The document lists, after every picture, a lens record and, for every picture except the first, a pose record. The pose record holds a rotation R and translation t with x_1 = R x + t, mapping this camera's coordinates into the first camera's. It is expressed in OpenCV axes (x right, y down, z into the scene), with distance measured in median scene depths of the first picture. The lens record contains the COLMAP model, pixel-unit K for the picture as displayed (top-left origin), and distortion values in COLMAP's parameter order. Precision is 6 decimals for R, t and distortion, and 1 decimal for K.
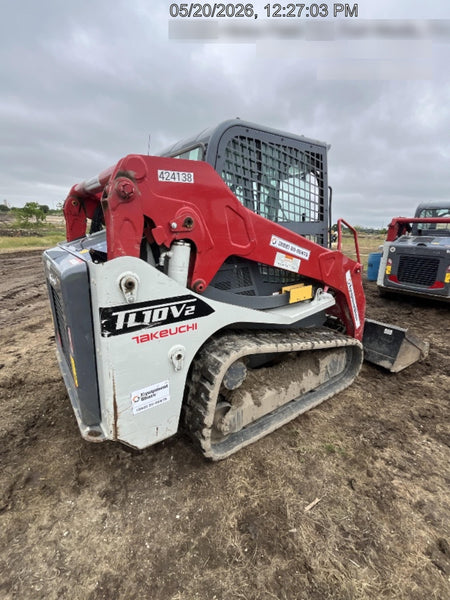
lens RADIAL K [[240.5, 0, 226.9], [0, 240.5, 294.9], [0, 0, 1]] dist [0.000238, -0.000111]
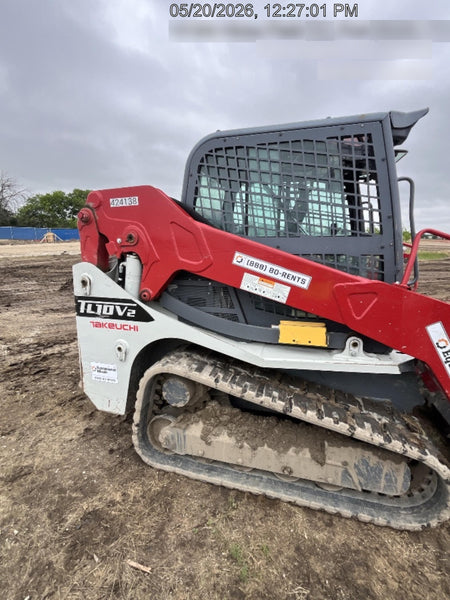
lens RADIAL K [[245.6, 0, 225.0], [0, 245.6, 300.0], [0, 0, 1]] dist [-0.000227, 0.000224]
pose [[0.690051, 0.161294, -0.705560, 0.974999], [-0.202652, 0.978916, 0.025586, -0.118165], [0.694811, 0.125328, 0.708189, 0.463094]]
